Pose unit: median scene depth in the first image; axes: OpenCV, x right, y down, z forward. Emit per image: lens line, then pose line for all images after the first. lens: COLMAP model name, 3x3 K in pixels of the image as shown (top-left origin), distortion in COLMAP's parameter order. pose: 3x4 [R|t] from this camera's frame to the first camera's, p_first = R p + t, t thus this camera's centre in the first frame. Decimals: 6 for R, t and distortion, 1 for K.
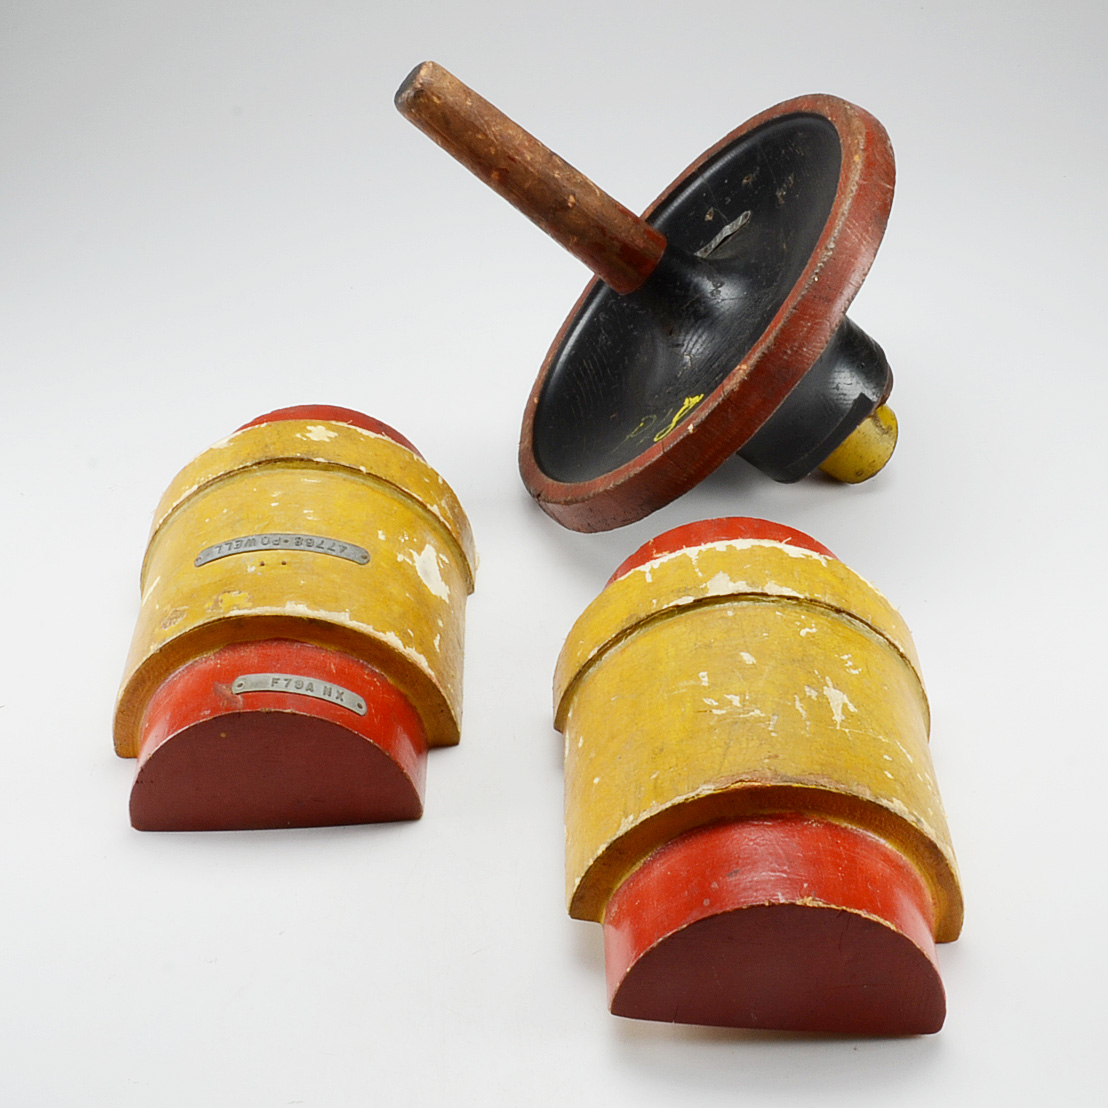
lens RADIAL K [[1899.5, 0, 554.9], [0, 1899.5, 553.9], [0, 0, 1]] dist [-0.040082, 0.000000]
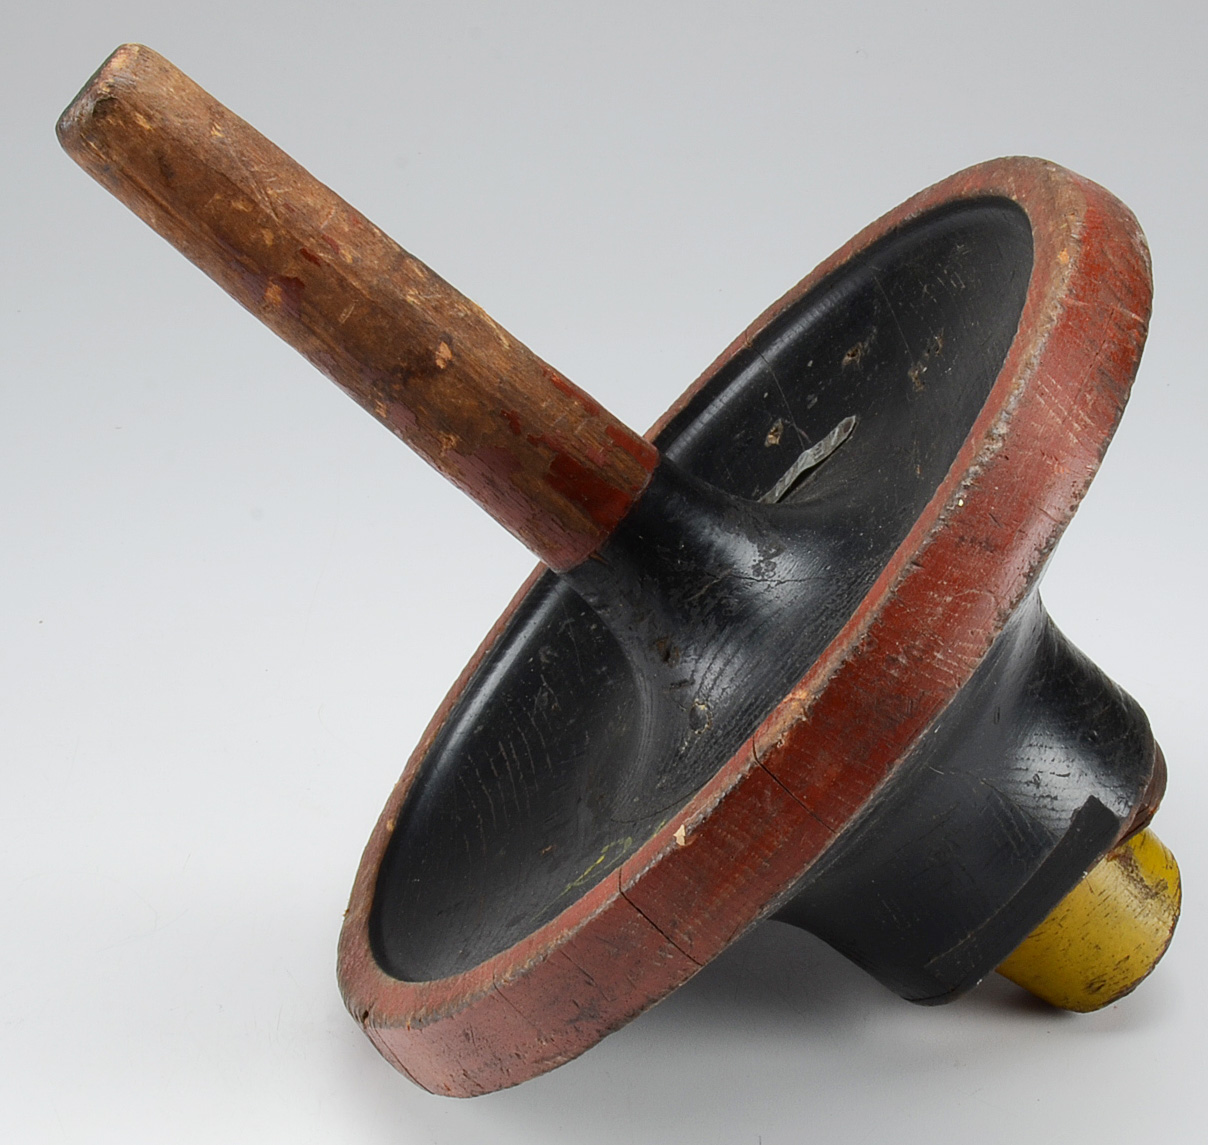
lens RADIAL K [[3618.6, 0, 603.9], [0, 3618.6, 573.1], [0, 0, 1]] dist [0.008873, 0.000000]
pose [[0.999827, 0.016714, -0.008193, 0.055691], [-0.018023, 0.979334, -0.201445, 0.039755], [0.004656, 0.201558, 0.979466, 0.161482]]
